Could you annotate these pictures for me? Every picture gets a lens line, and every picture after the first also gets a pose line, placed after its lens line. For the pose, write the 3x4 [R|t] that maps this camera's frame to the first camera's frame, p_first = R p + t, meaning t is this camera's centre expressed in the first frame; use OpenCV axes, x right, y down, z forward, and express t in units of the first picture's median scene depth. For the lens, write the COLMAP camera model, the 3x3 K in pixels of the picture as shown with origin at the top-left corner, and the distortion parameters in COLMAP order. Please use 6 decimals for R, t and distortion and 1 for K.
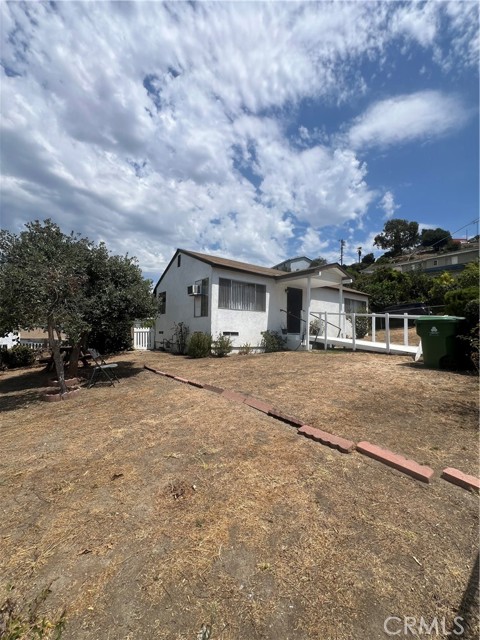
lens RADIAL K [[258.7, 0, 249.0], [0, 258.7, 306.9], [0, 0, 1]] dist [-0.026388, 0.000162]
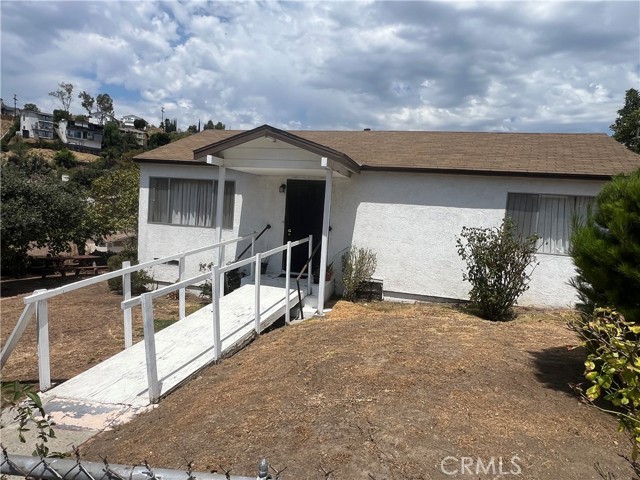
lens RADIAL K [[407.9, 0, 324.6], [0, 407.9, 234.9], [0, 0, 1]] dist [0.010013, -0.005139]
pose [[0.607085, 0.064143, -0.792044, 0.808901], [0.029625, 0.994217, 0.103223, -0.050303], [0.794084, -0.086129, 0.601674, 0.589557]]
